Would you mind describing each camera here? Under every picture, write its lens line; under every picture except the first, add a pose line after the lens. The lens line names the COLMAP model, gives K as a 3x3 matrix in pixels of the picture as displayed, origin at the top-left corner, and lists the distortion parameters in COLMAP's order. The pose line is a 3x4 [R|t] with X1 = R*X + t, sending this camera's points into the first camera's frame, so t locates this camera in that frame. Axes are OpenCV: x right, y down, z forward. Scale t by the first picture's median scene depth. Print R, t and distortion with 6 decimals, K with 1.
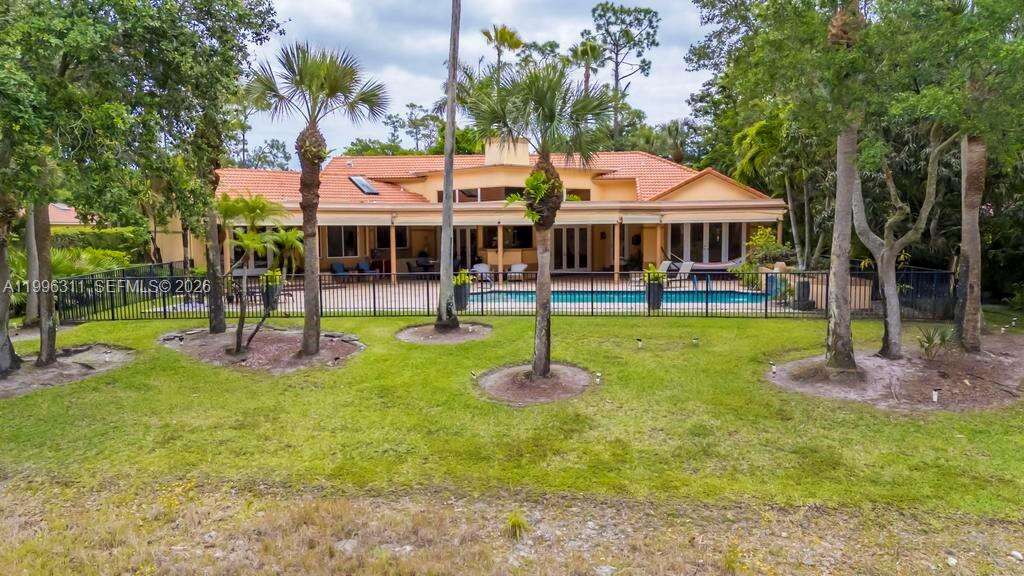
lens RADIAL K [[762.3, 0, 514.9], [0, 762.3, 290.9], [0, 0, 1]] dist [0.069168, 0.003939]
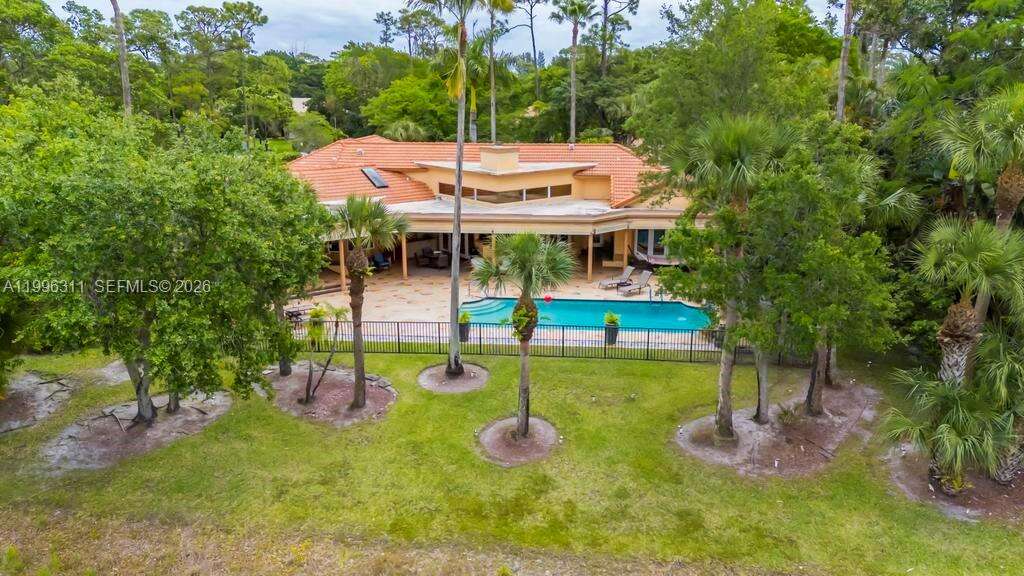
lens RADIAL K [[762.3, 0, 514.9], [0, 762.3, 290.9], [0, 0, 1]] dist [0.069168, 0.003939]
pose [[0.999941, 0.003804, 0.010135, 0.004442], [-0.005506, 0.984793, 0.173642, -0.439732], [-0.009321, -0.173688, 0.984757, -0.416222]]
